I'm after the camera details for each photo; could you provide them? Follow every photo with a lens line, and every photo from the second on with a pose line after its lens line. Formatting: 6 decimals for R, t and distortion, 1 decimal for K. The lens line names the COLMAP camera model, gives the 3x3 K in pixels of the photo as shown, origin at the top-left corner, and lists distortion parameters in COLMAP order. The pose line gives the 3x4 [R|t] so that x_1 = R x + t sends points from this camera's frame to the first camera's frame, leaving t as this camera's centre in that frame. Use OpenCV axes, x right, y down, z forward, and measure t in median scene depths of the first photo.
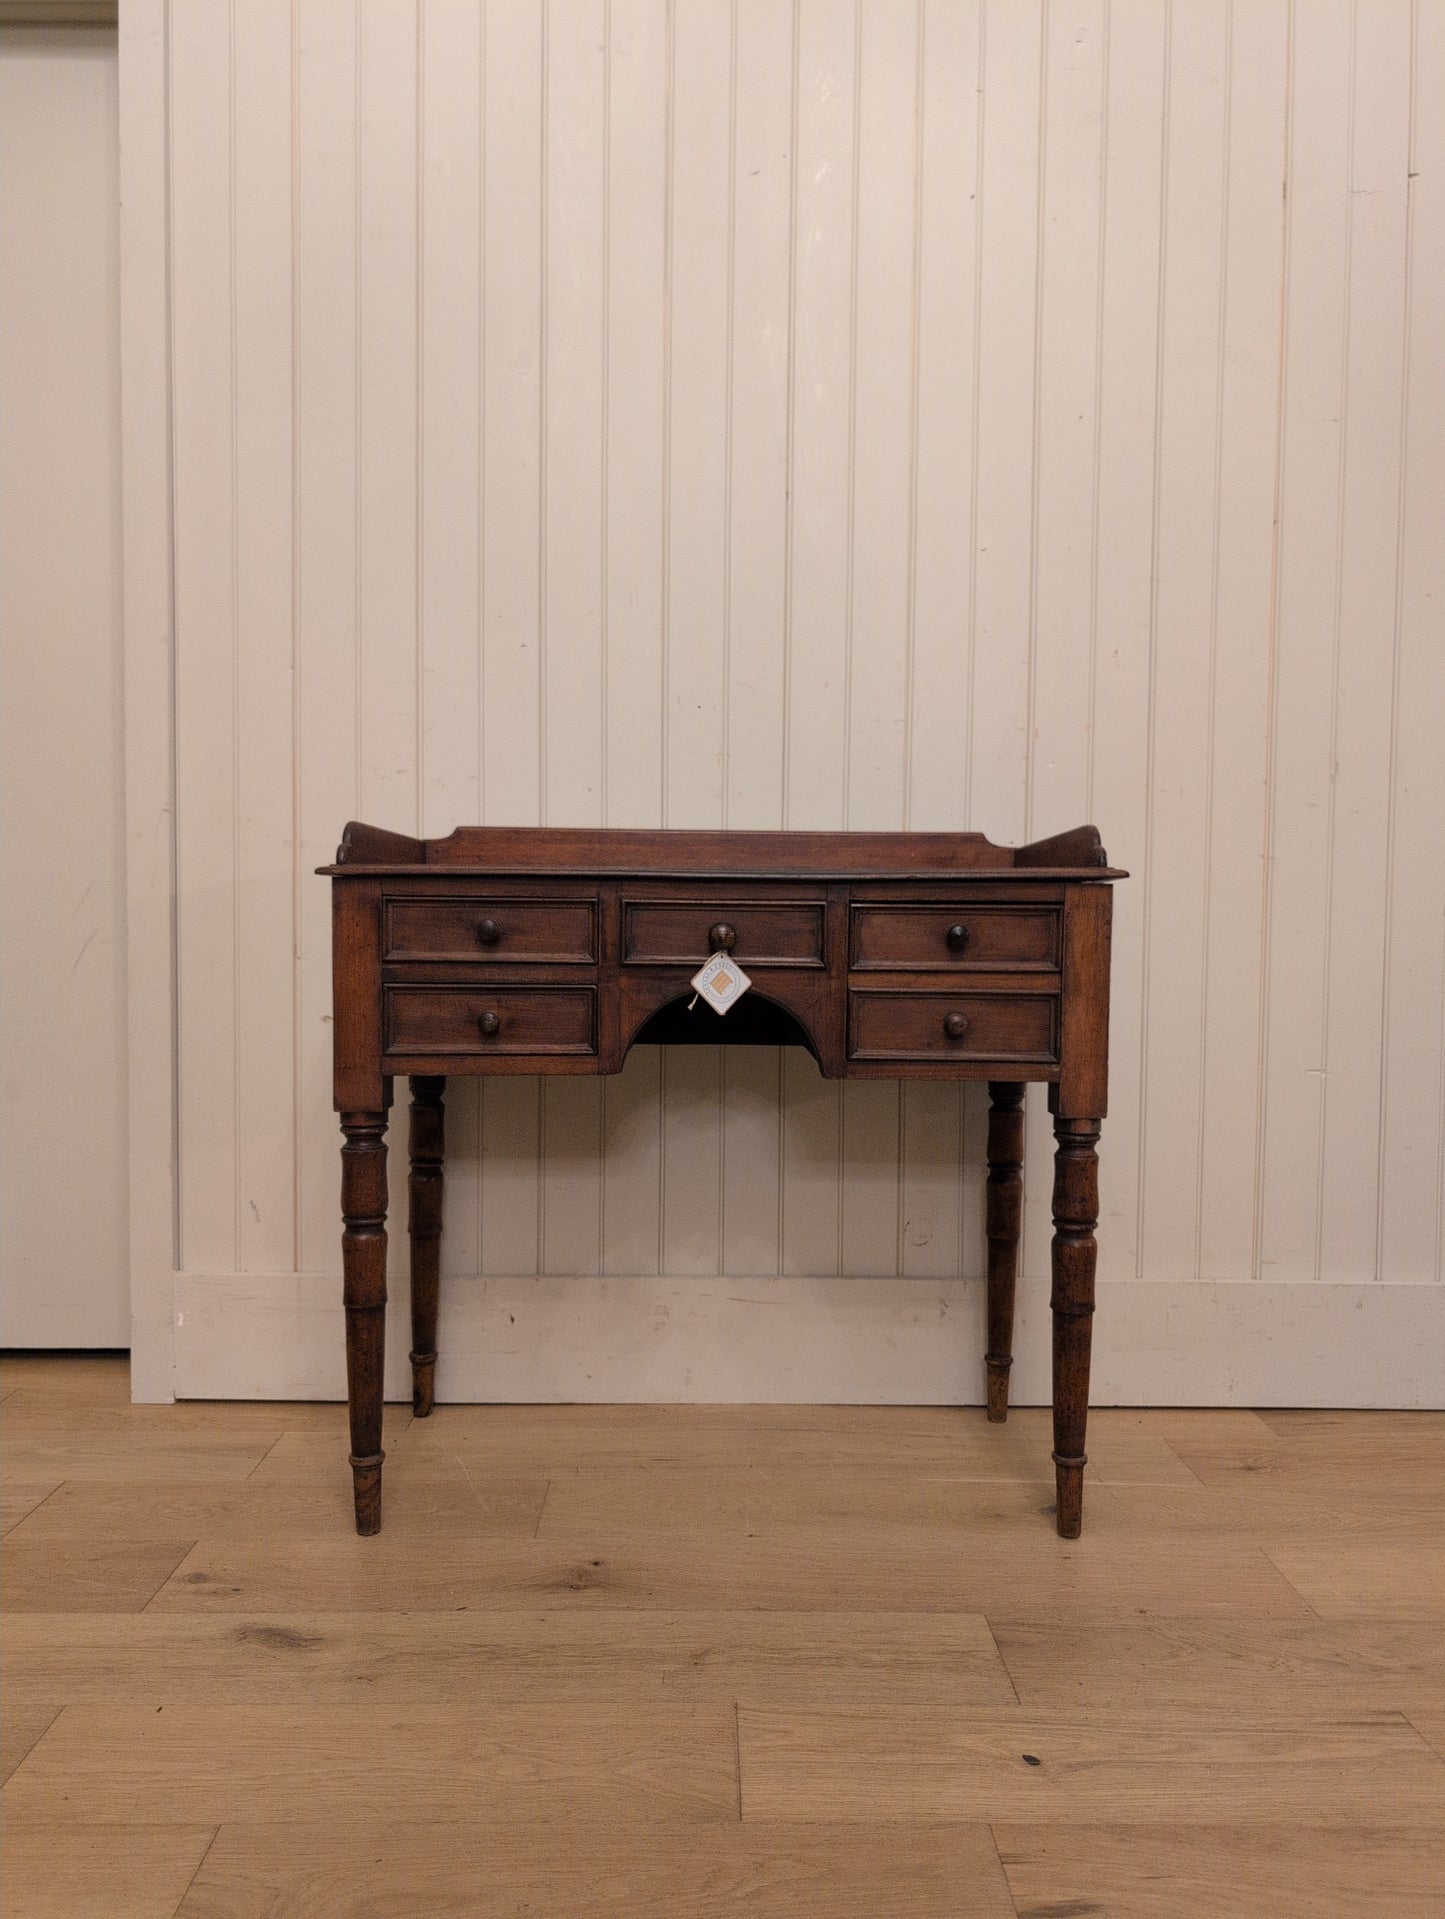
lens RADIAL K [[1396.6, 0, 720.5], [0, 1396.6, 966.4], [0, 0, 1]] dist [0.006498, -0.014487]
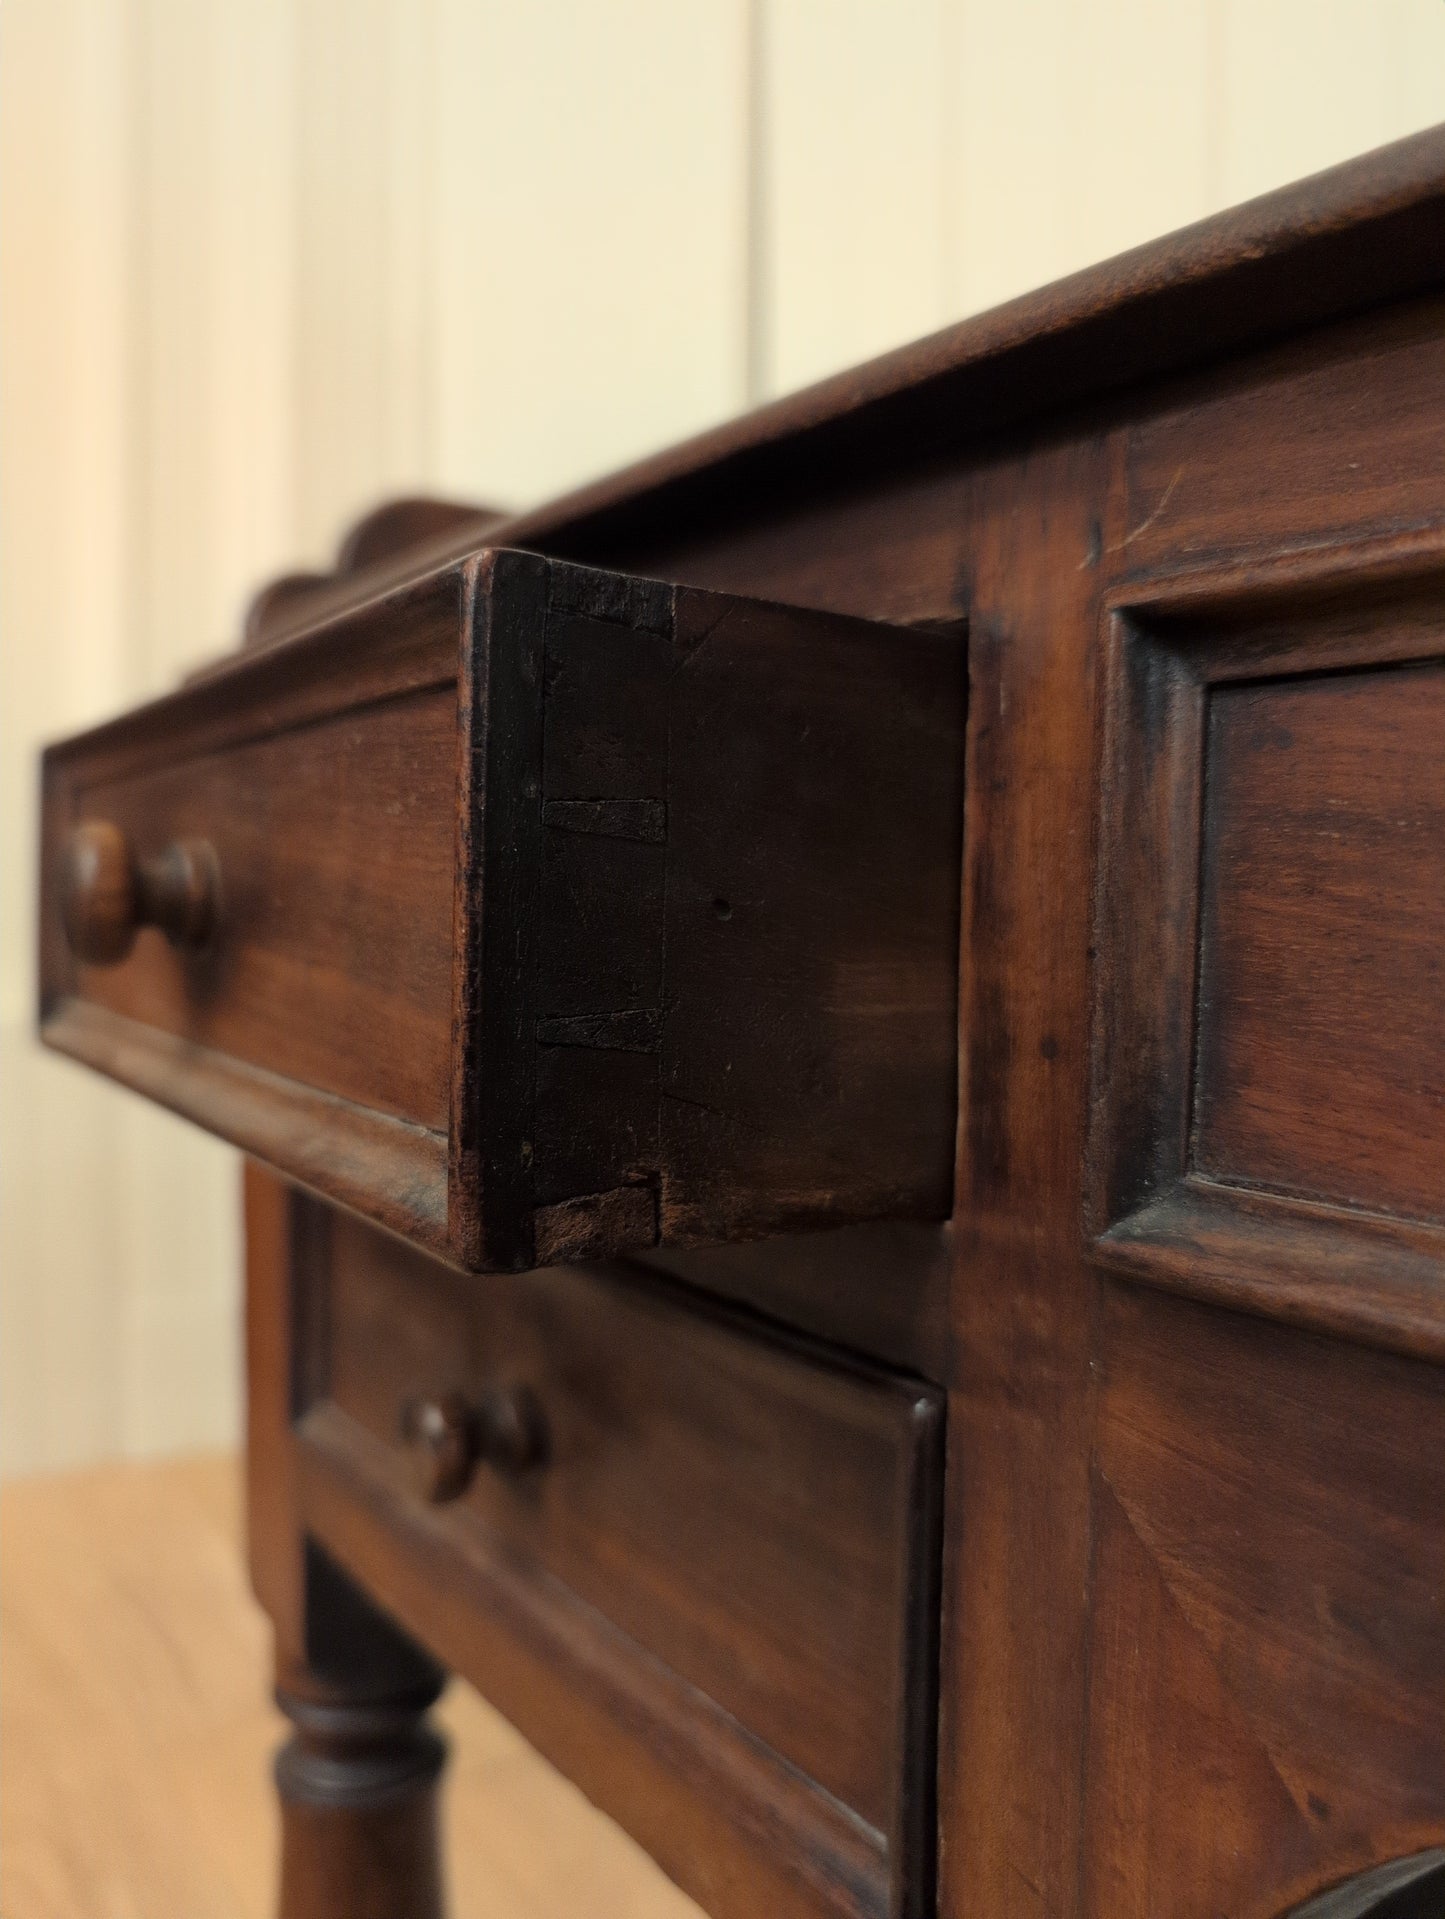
lens RADIAL K [[1469.8, 0, 735.3], [0, 1469.8, 958.8], [0, 0, 1]] dist [-0.063596, 0.029305]
pose [[0.570463, 0.030767, -0.820747, -0.001407], [-0.047851, 0.998846, 0.004184, -0.021748], [0.819928, 0.036886, 0.571277, 0.915120]]
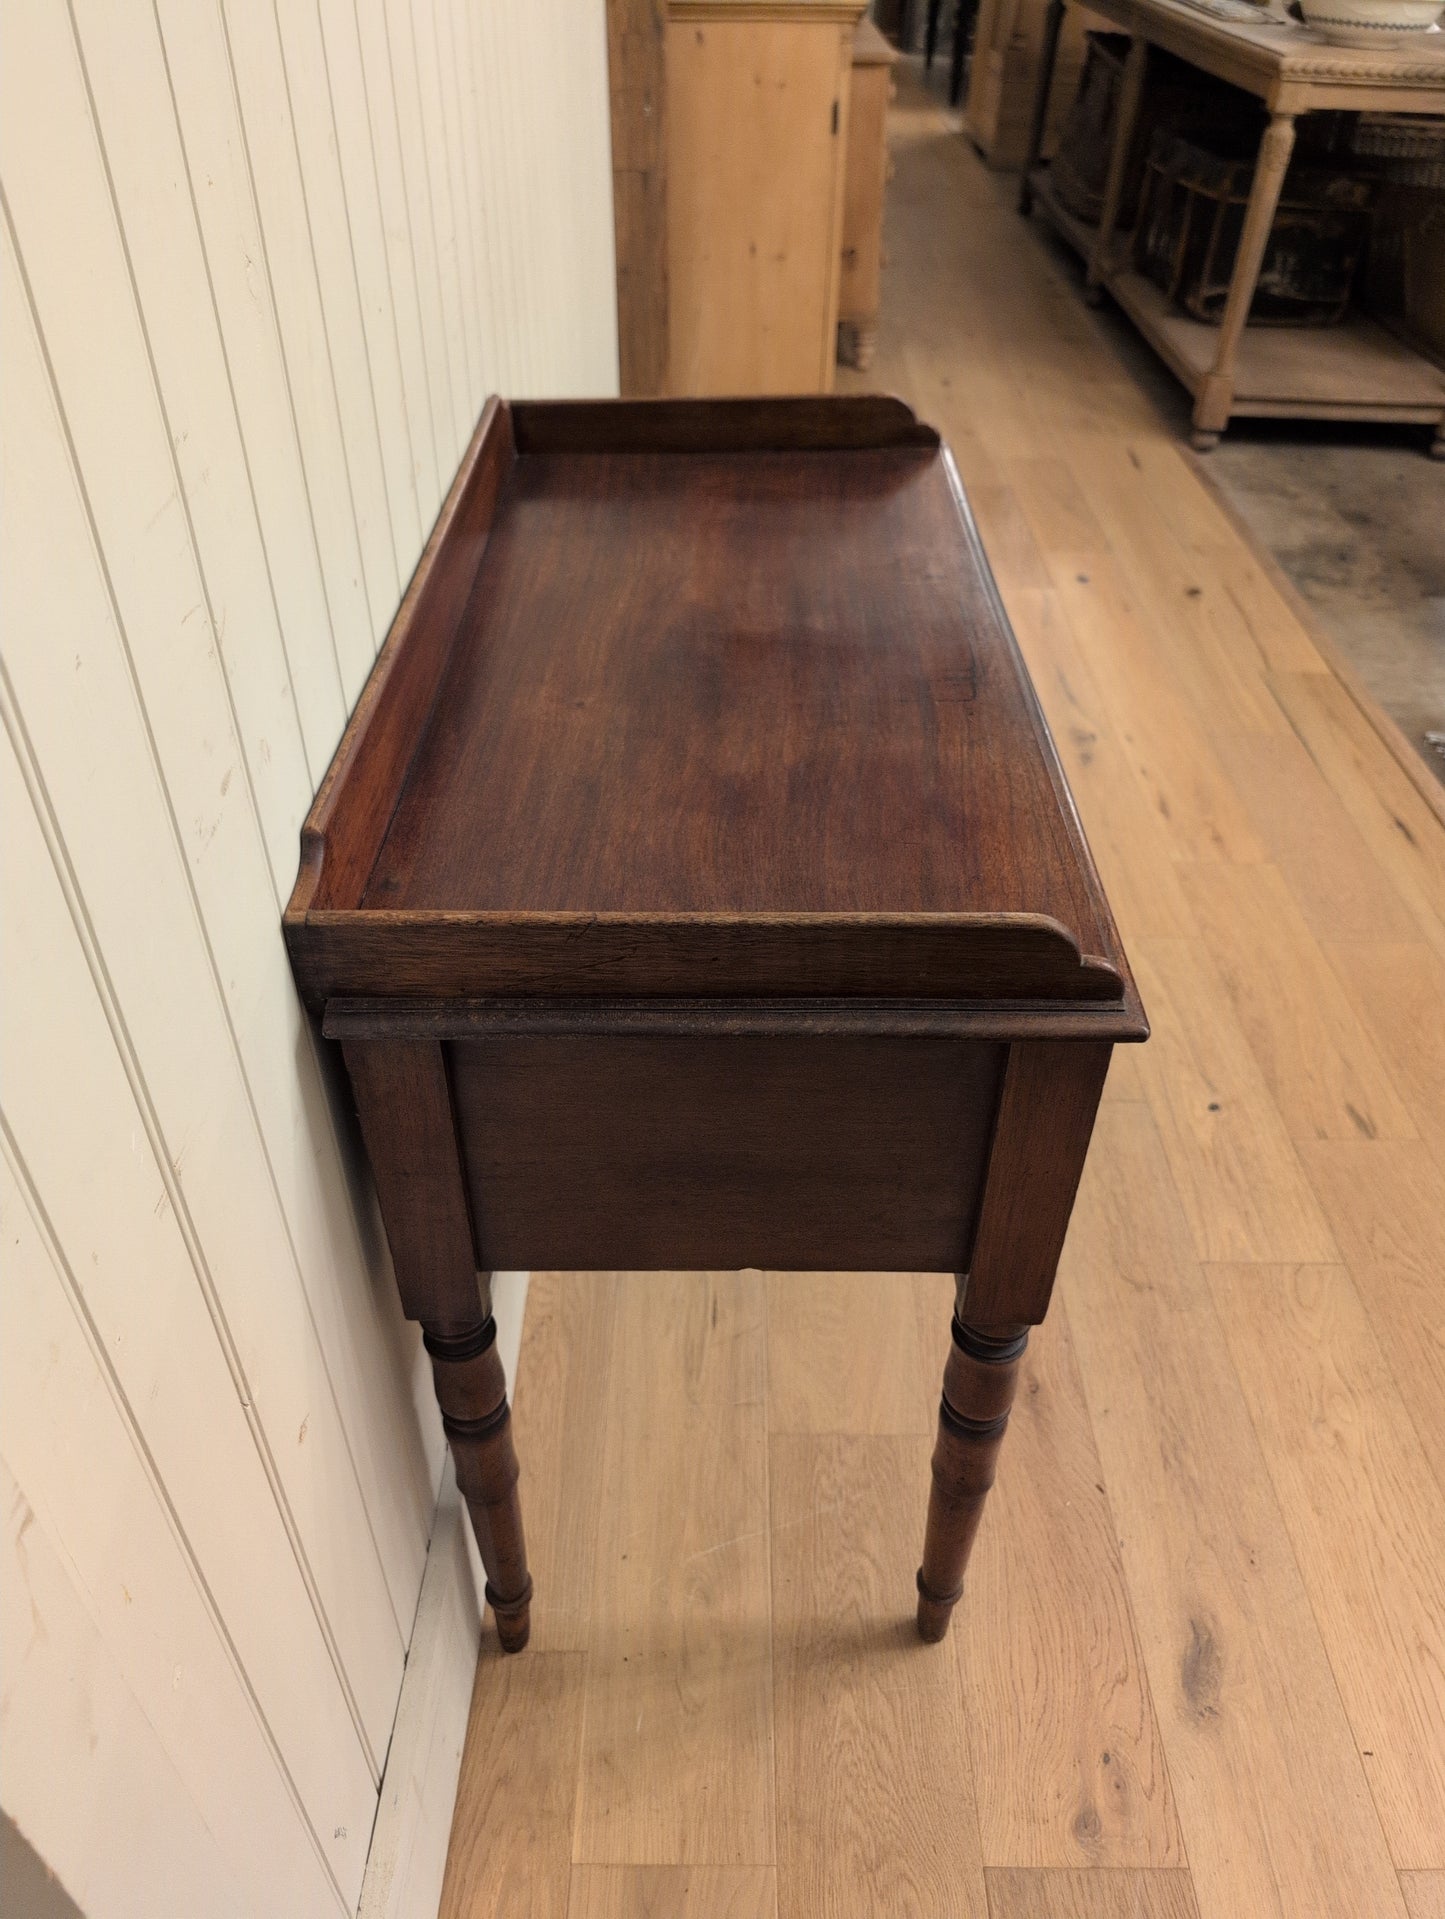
lens RADIAL K [[1396.6, 0, 724.7], [0, 1396.6, 967.0], [0, 0, 1]] dist [0.006498, -0.014487]
pose [[0.015987, -0.636881, 0.770796, -0.634348], [0.033290, 0.770806, 0.636199, -0.387637], [-0.999318, 0.015489, 0.033525, 1.111989]]
